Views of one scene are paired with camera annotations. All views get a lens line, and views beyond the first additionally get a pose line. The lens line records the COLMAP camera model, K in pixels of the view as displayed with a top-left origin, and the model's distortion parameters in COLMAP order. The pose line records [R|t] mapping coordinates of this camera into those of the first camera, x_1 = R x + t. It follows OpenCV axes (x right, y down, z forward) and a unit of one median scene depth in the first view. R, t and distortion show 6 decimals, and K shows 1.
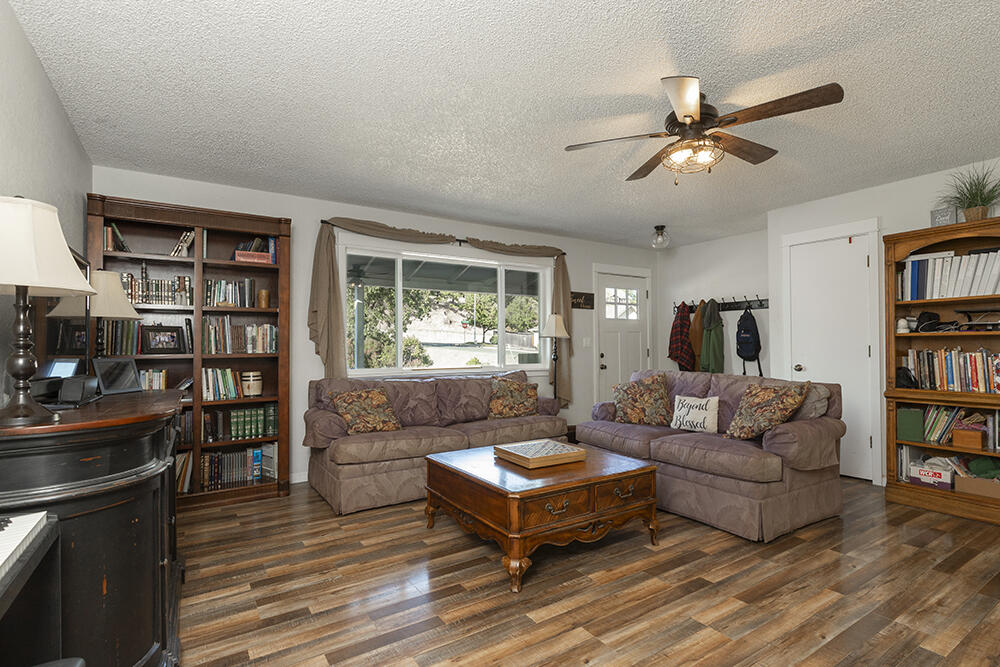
lens RADIAL K [[488.1, 0, 499.8], [0, 488.1, 339.2], [0, 0, 1]] dist [-0.000936, 0.000814]
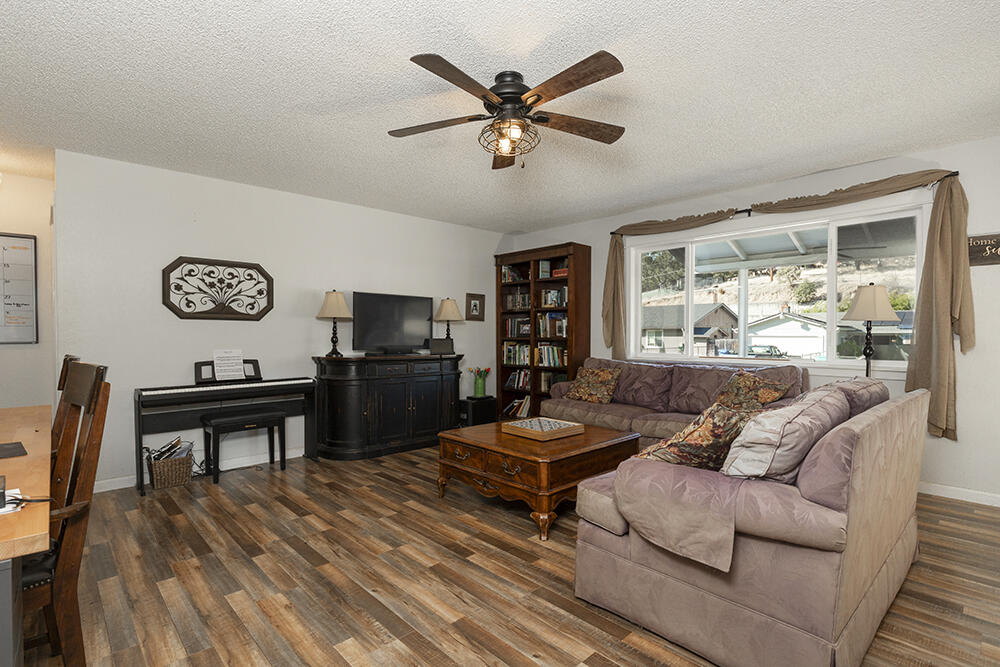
lens RADIAL K [[488.1, 0, 499.6], [0, 488.1, 333.8], [0, 0, 1]] dist [-0.000936, 0.000814]
pose [[0.174604, 0.005271, -0.984625, 1.469414], [0.014437, 0.999864, 0.007912, 0.004583], [0.984533, -0.015597, 0.174504, 0.880645]]
